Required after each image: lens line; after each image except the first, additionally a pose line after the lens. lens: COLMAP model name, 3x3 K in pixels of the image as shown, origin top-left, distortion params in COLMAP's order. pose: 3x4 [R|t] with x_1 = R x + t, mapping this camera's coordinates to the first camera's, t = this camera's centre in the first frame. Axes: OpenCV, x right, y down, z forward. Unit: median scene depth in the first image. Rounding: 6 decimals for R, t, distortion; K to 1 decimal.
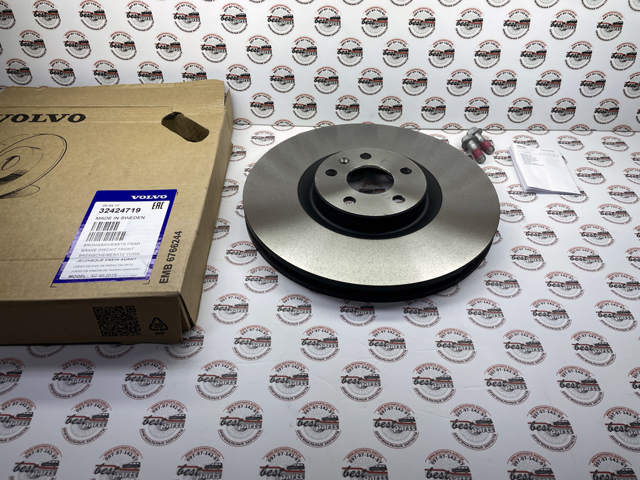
lens RADIAL K [[475.2, 0, 320.0], [0, 475.2, 240.0], [0, 0, 1]] dist [0.082334, -0.107135]
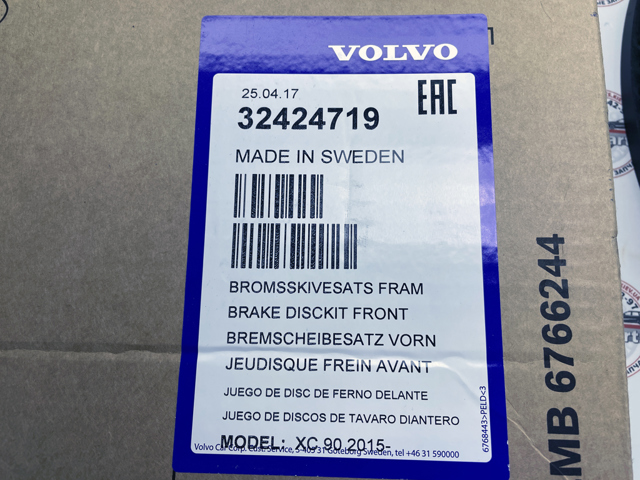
lens RADIAL K [[475.2, 0, 320.0], [0, 475.2, 240.0], [0, 0, 1]] dist [0.082334, -0.107135]
pose [[0.998820, 0.033650, -0.035032, -0.405207], [-0.007646, 0.821116, 0.570710, -0.166813], [0.047970, -0.569769, 0.820404, 0.743390]]
